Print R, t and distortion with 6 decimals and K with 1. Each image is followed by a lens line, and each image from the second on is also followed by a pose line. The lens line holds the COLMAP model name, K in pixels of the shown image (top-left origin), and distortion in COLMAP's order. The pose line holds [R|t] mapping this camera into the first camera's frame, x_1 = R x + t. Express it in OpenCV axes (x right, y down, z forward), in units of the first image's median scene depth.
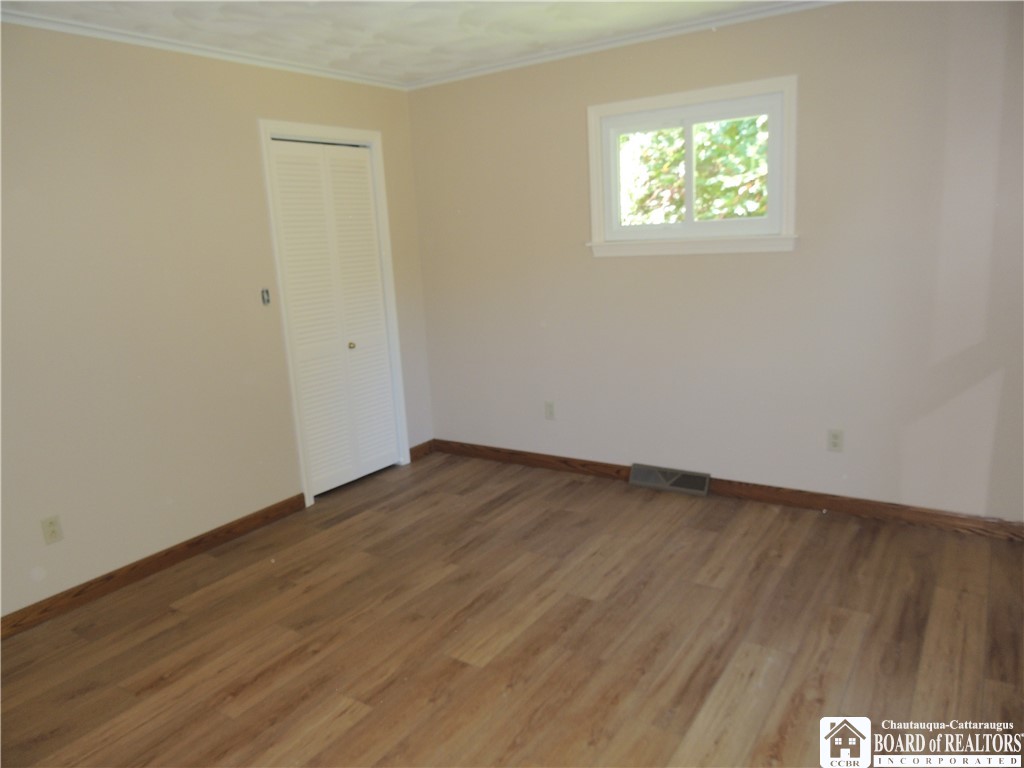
lens RADIAL K [[725.0, 0, 512.0], [0, 725.0, 384.0], [0, 0, 1]] dist [-0.029890, 0.002562]
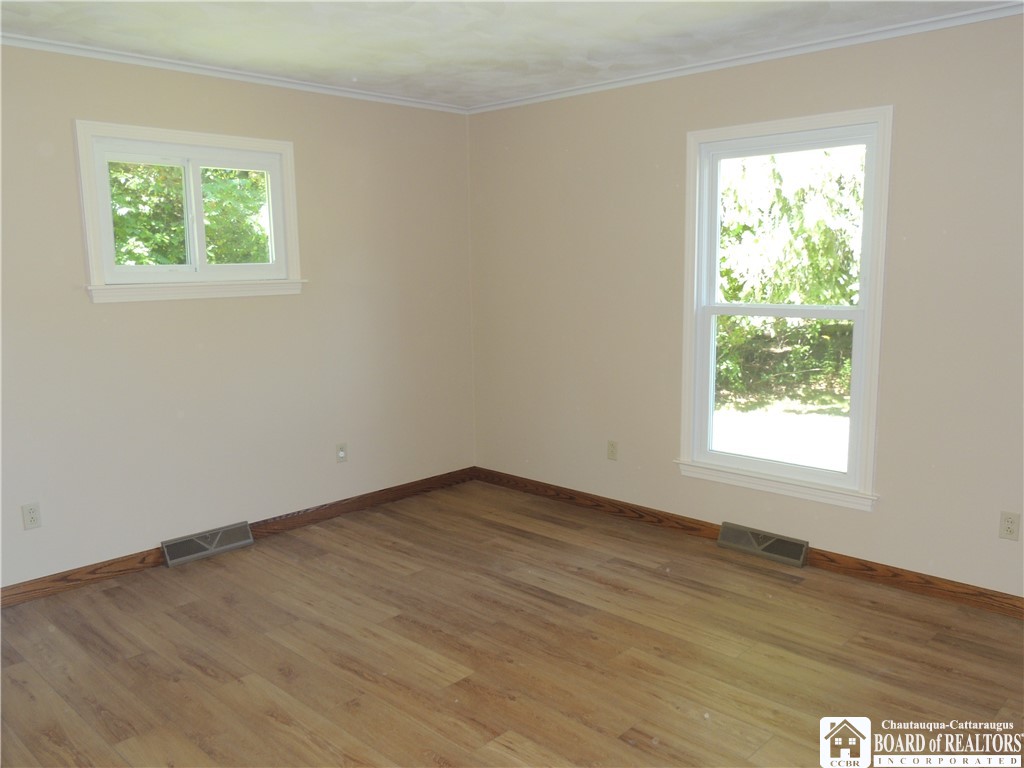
lens RADIAL K [[833.8, 0, 512.0], [0, 833.8, 384.0], [0, 0, 1]] dist [-0.004760, -0.005730]
pose [[0.180238, -0.096420, 0.978886, -0.929839], [0.206768, 0.976662, 0.058129, -0.058373], [-0.961645, 0.191925, 0.195968, 0.500783]]
